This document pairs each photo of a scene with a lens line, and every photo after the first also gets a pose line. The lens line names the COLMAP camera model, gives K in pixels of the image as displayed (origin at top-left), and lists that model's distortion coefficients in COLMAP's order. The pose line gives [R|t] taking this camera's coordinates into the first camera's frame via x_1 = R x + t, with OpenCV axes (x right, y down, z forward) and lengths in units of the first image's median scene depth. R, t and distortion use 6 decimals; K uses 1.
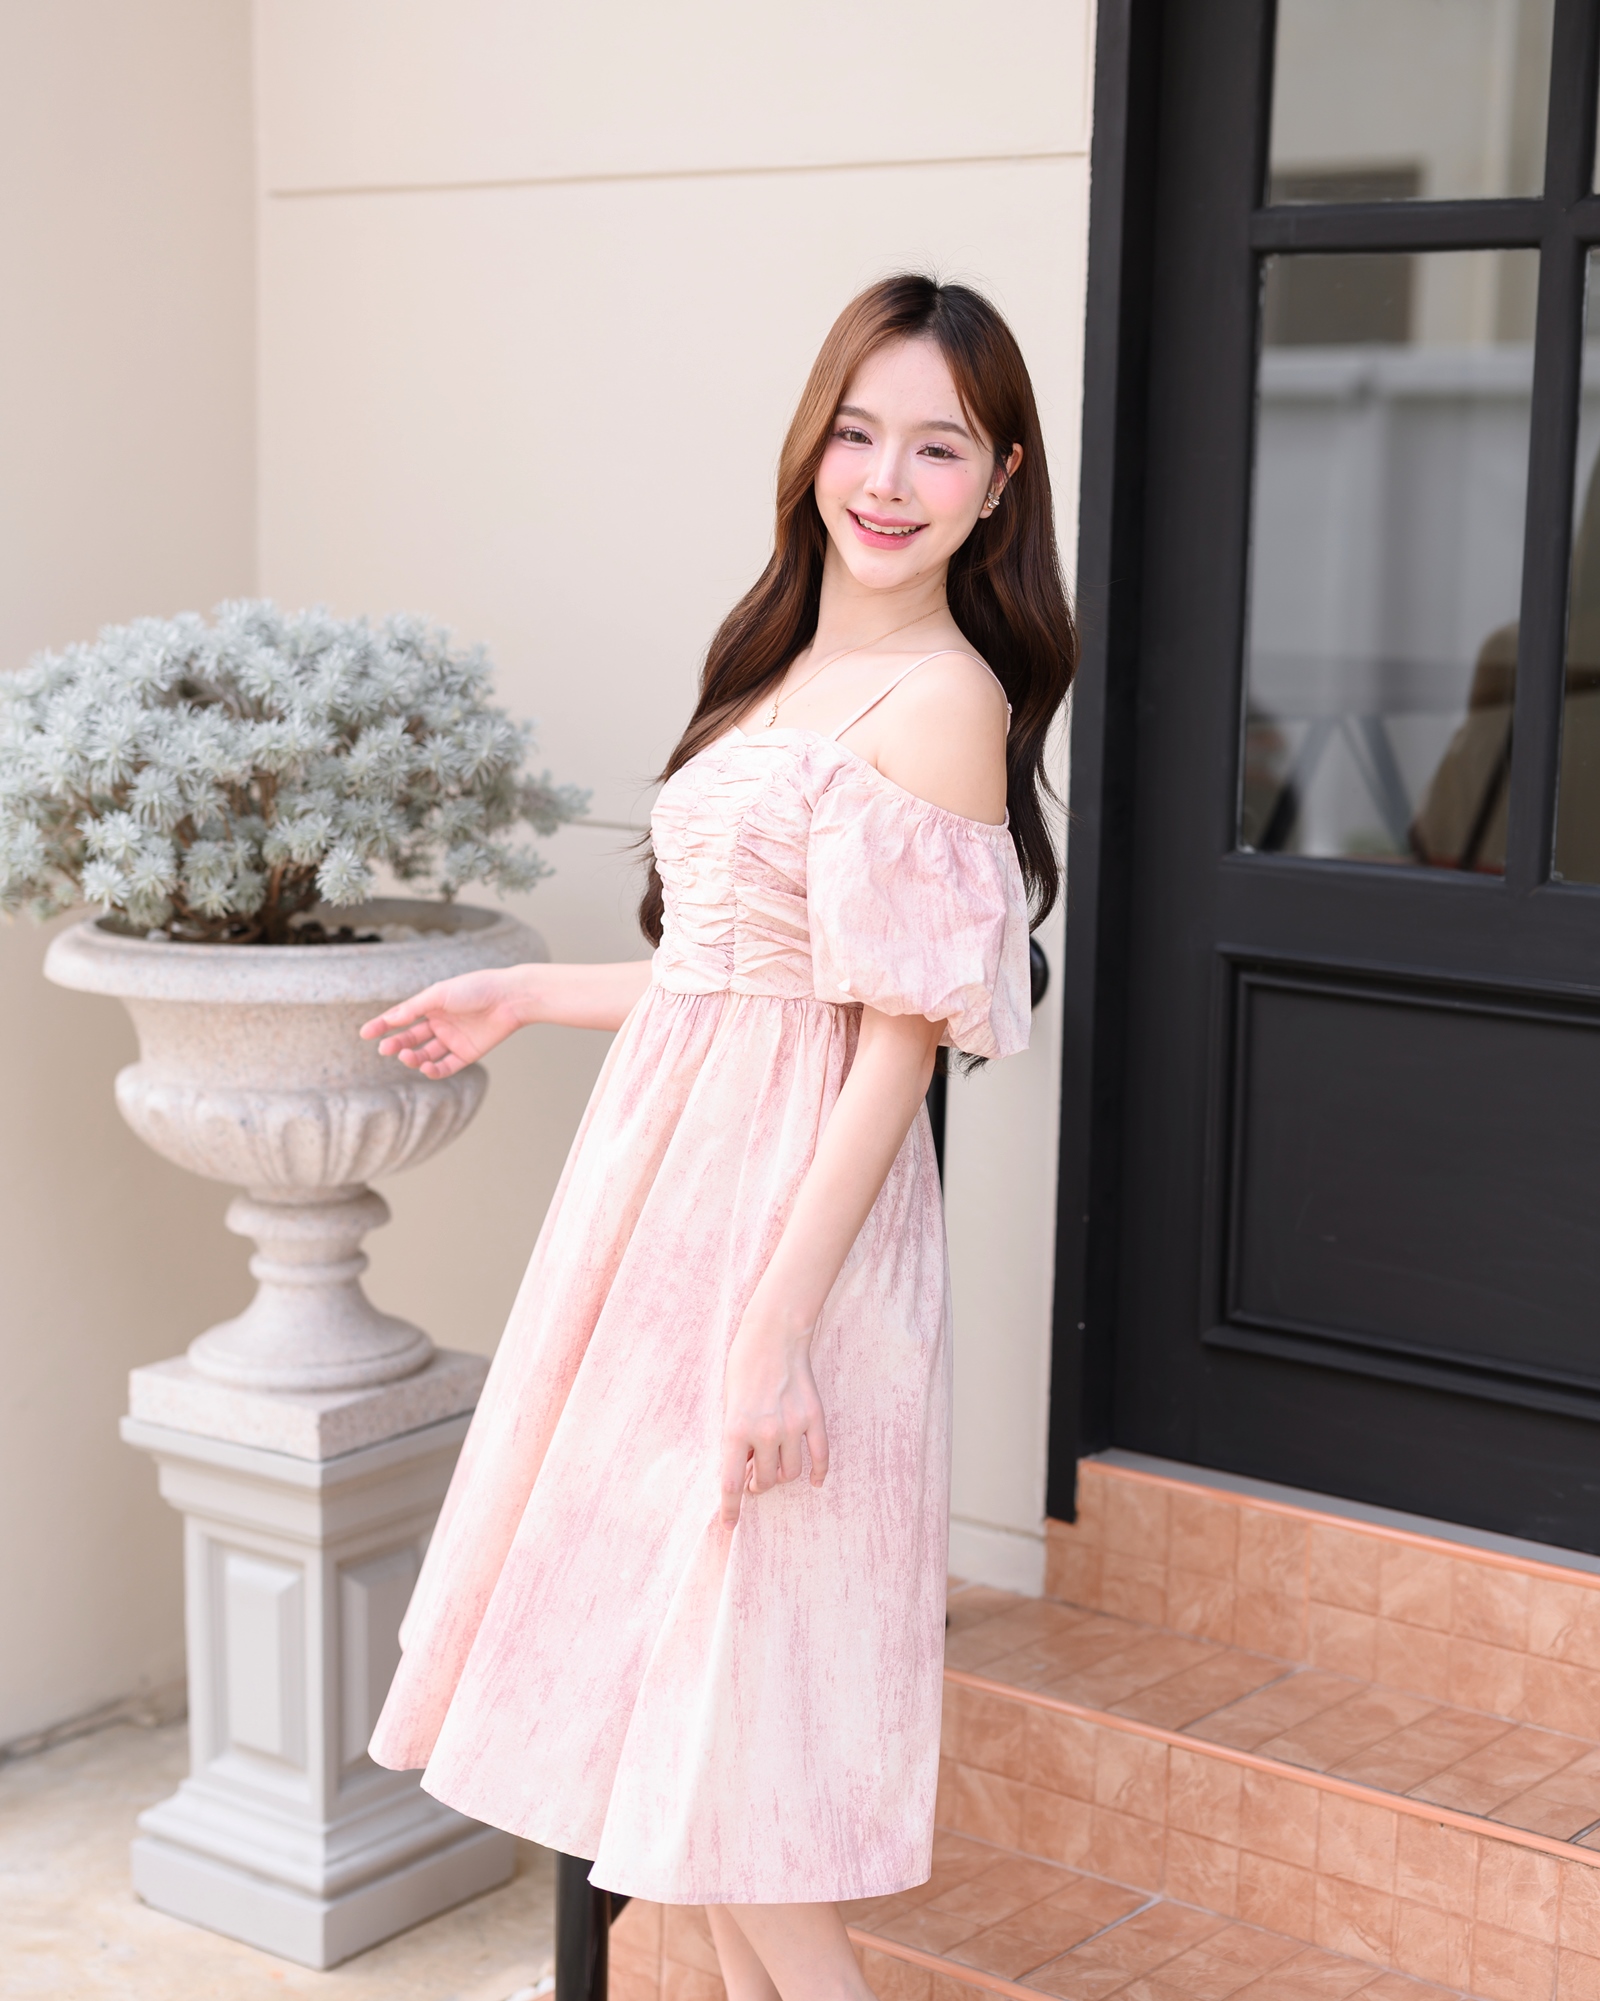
lens RADIAL K [[3450.6, 0, 821.9], [0, 3450.6, 994.7], [0, 0, 1]] dist [0.072407, 0.090613]
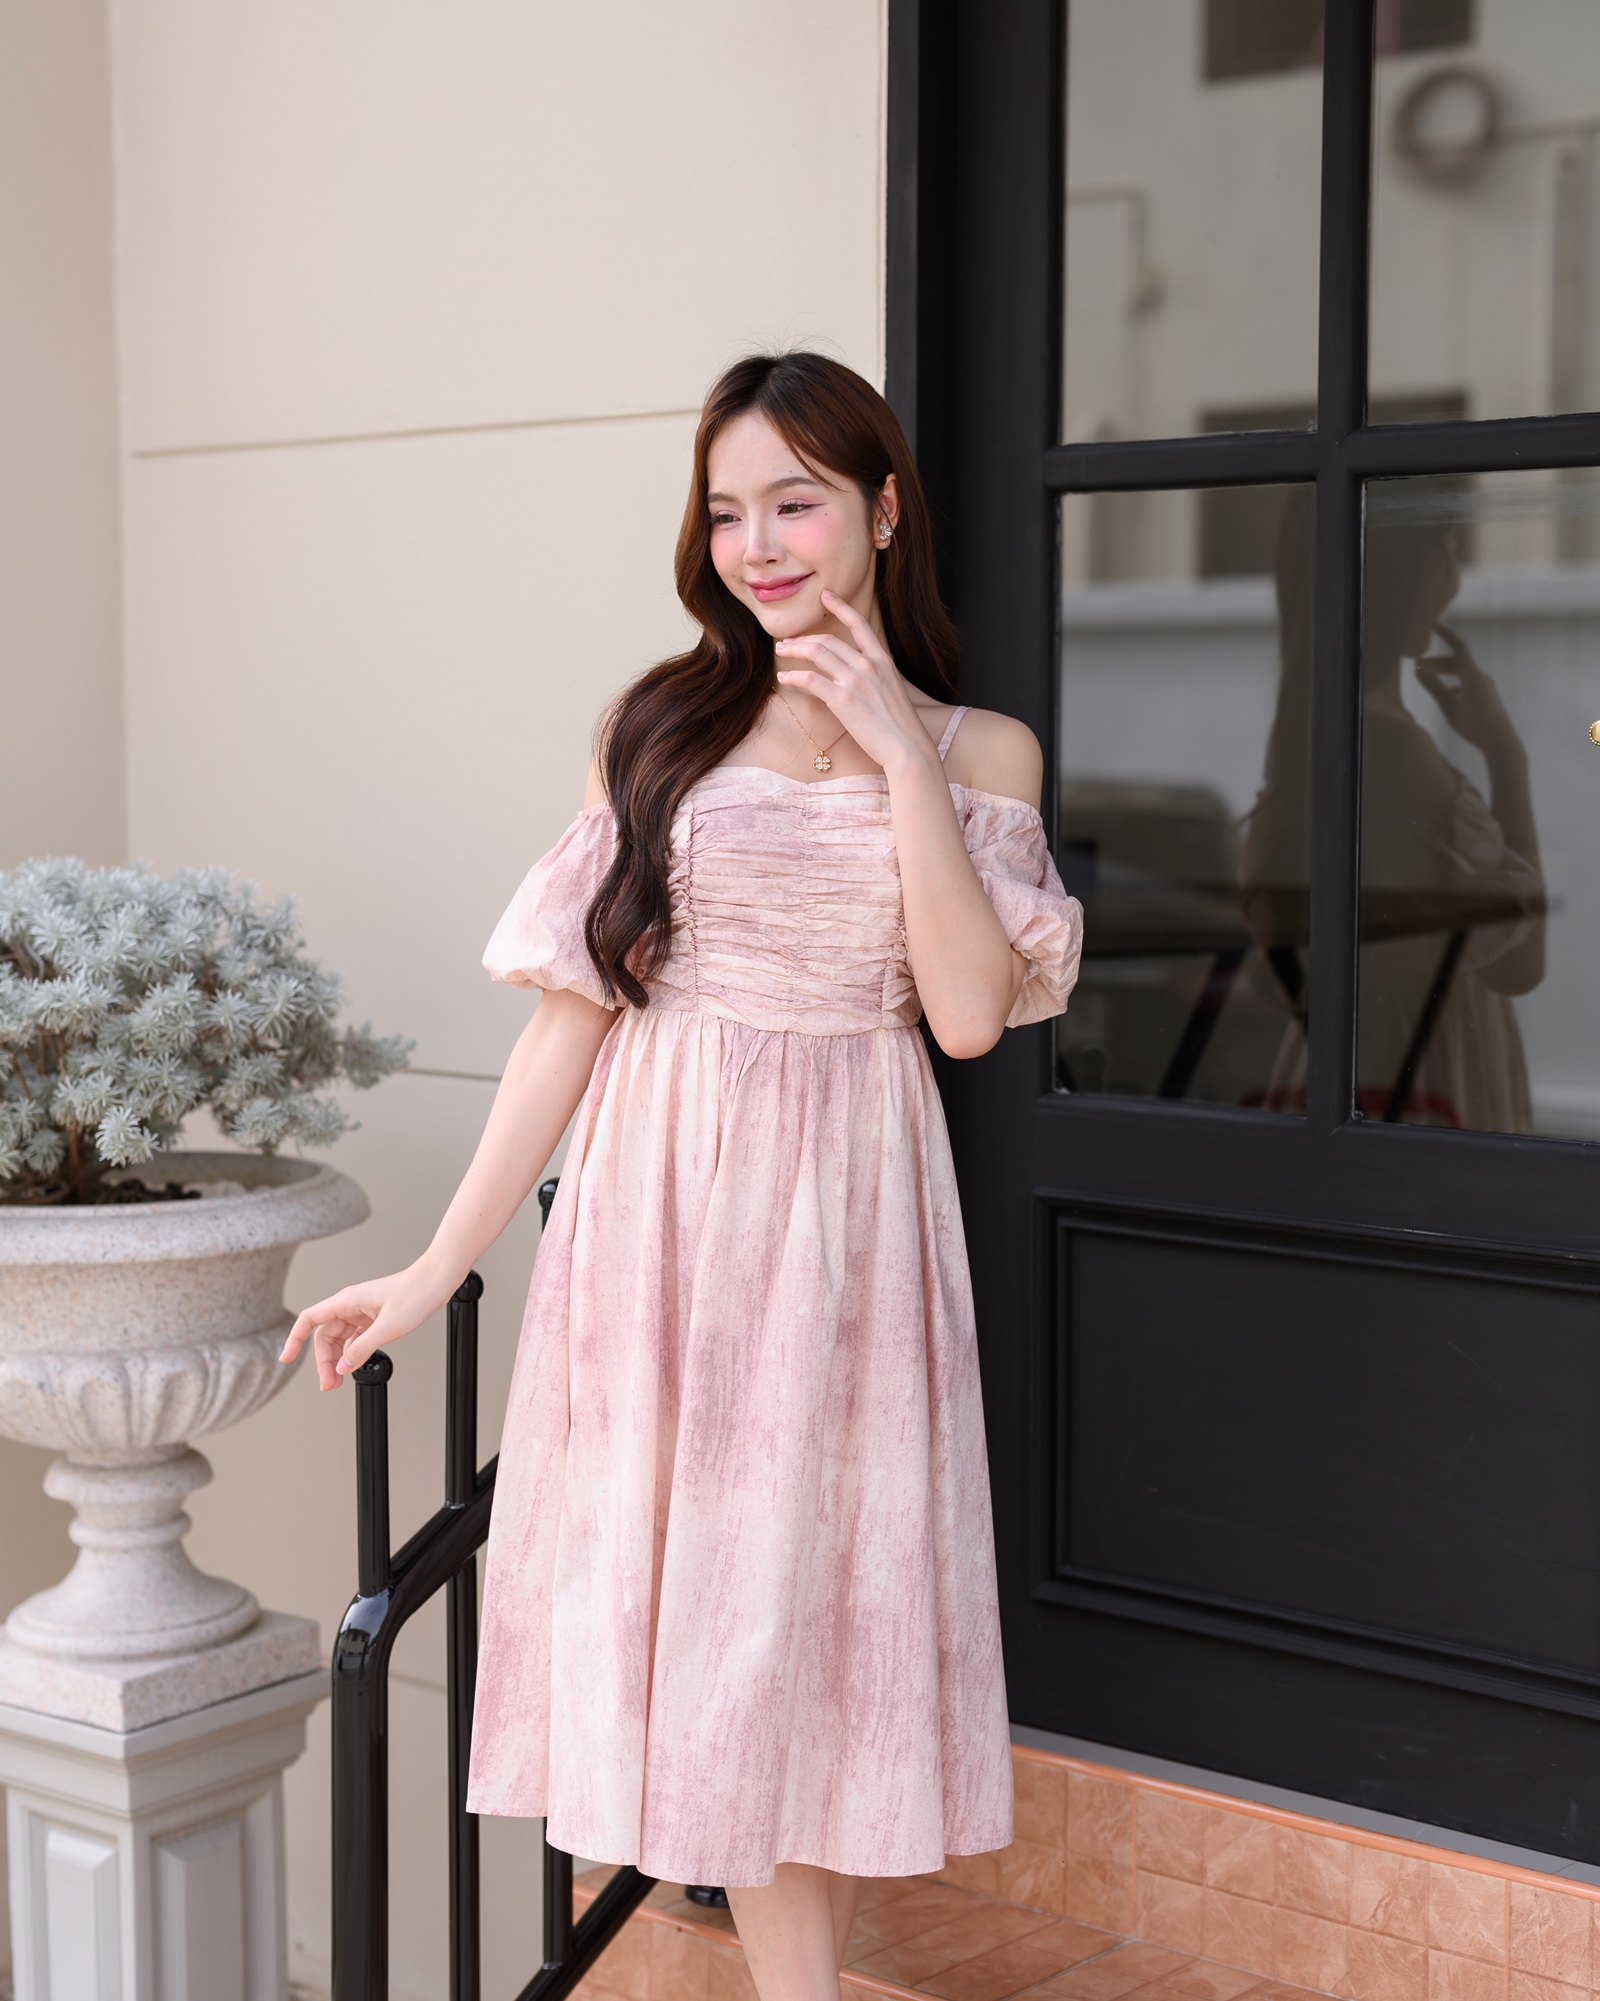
lens RADIAL K [[3454.0, 0, 823.5], [0, 3454.0, 1025.5], [0, 0, 1]] dist [0.067531, 0.123374]
pose [[0.998697, -0.017412, -0.047976, 0.106038], [0.014637, 0.998232, -0.057614, -0.005305], [0.048894, 0.056836, 0.997186, 0.018248]]
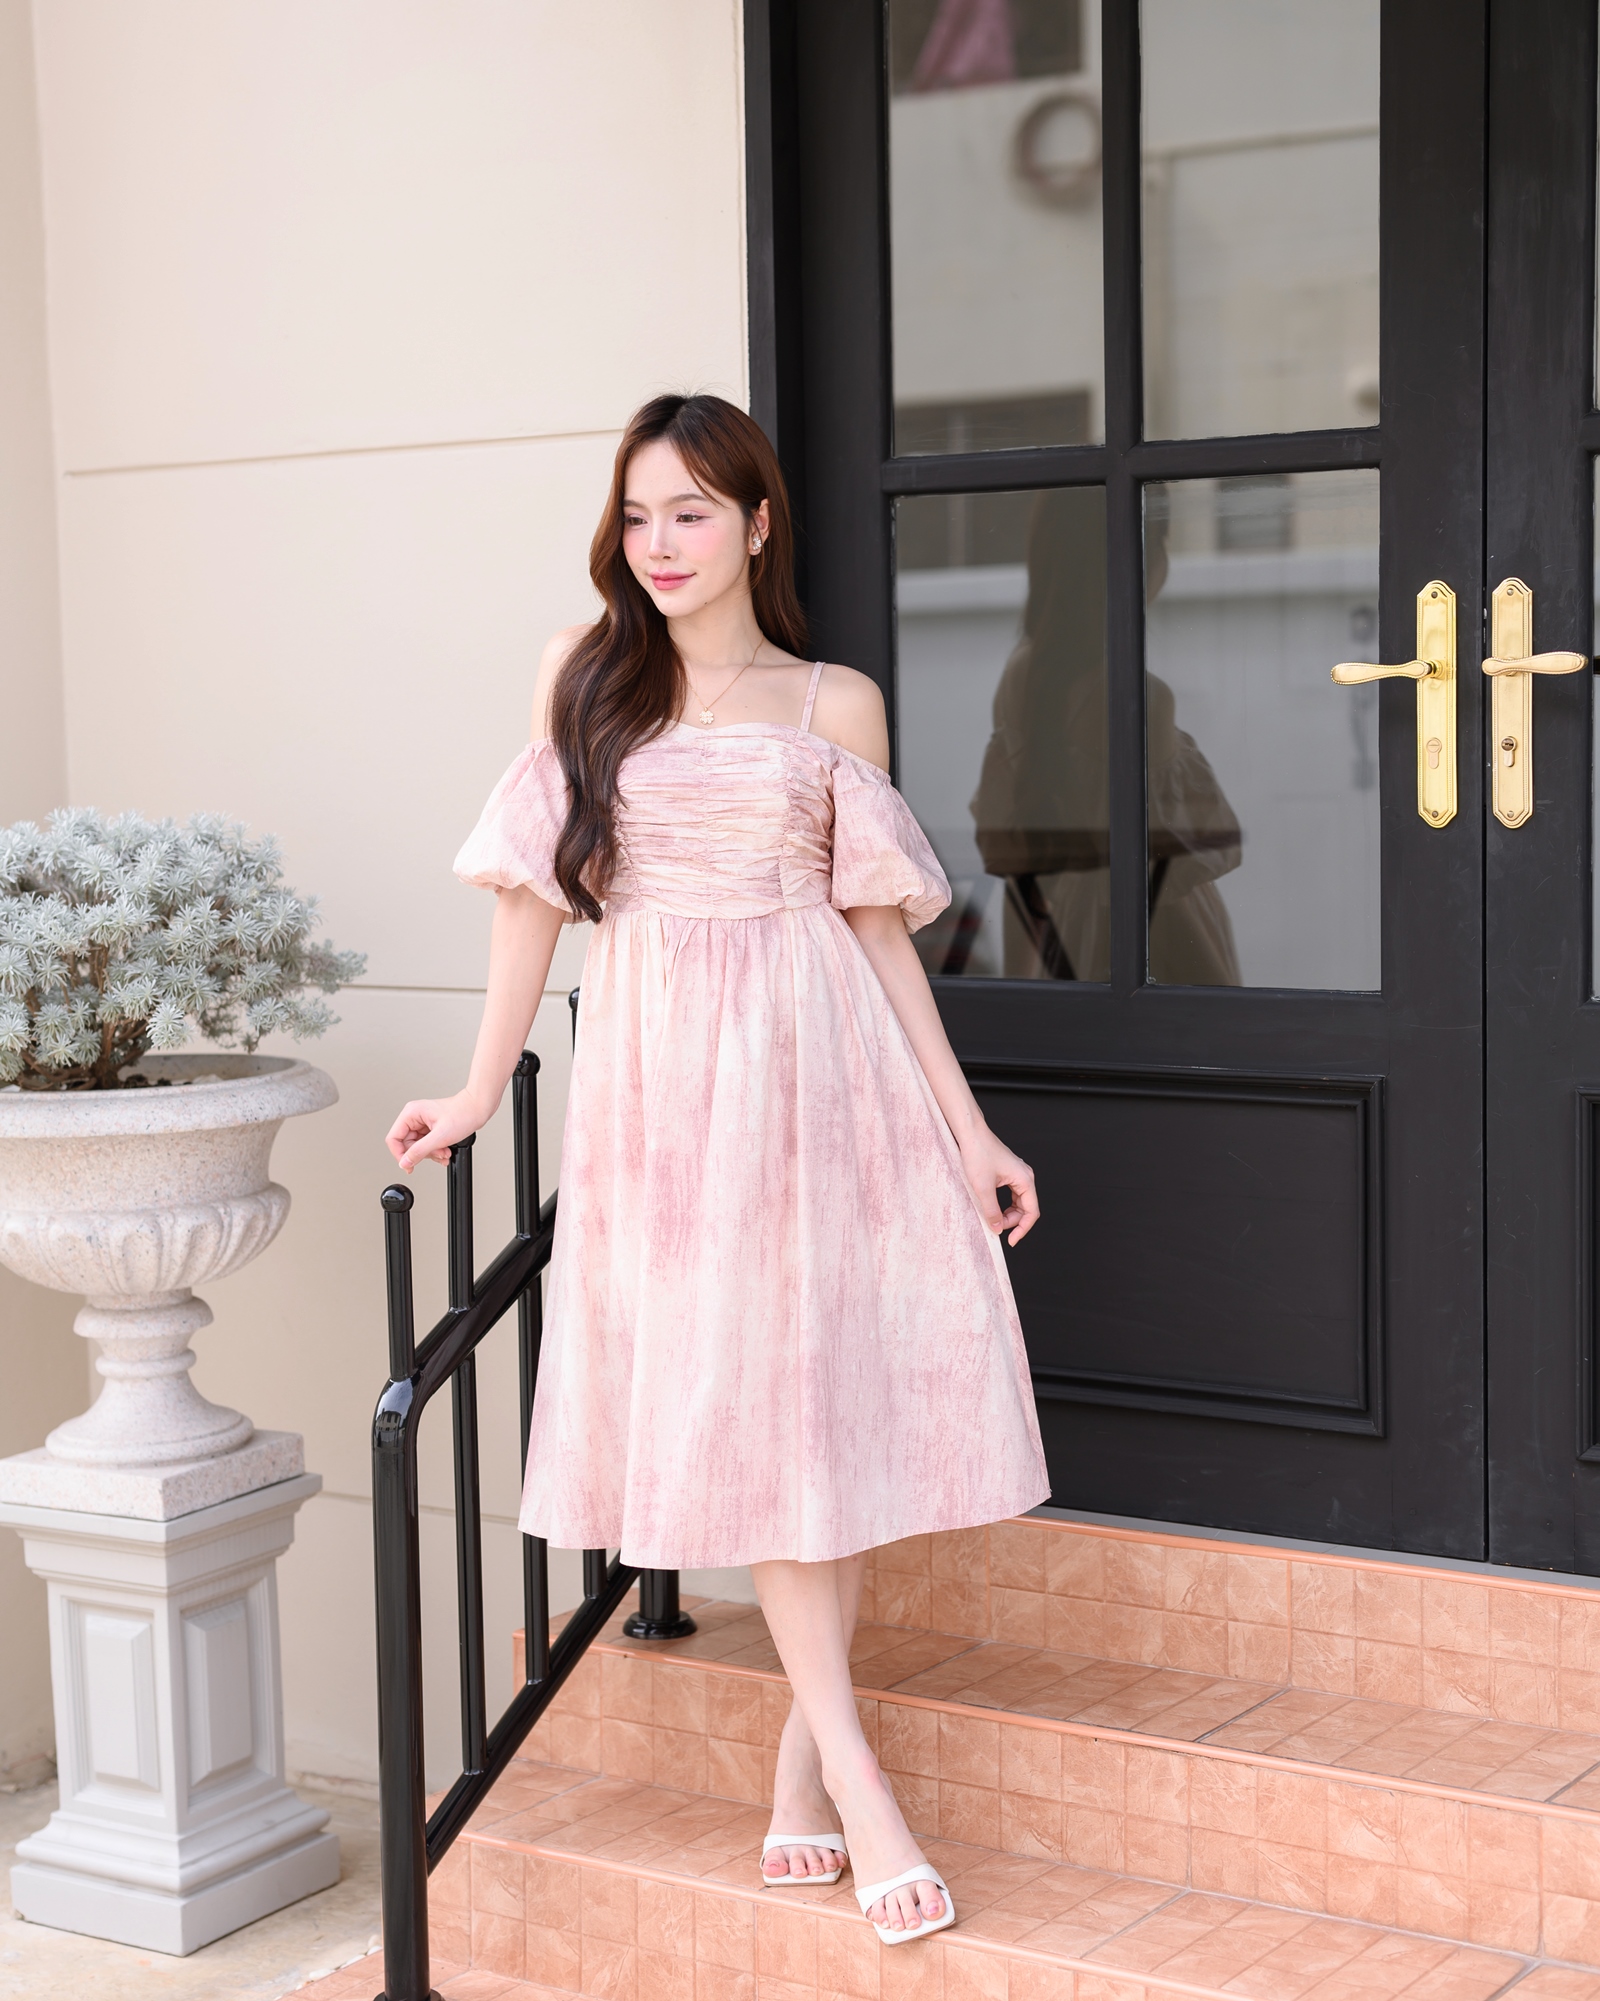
lens RADIAL K [[3455.5, 0, 795.9], [0, 3455.5, 1020.2], [0, 0, 1]] dist [0.065872, 0.150761]
pose [[0.996547, -0.048447, 0.067432, 0.000002], [0.052246, 0.997076, -0.055758, 0.041700], [-0.064533, 0.059088, 0.996165, -0.224985]]
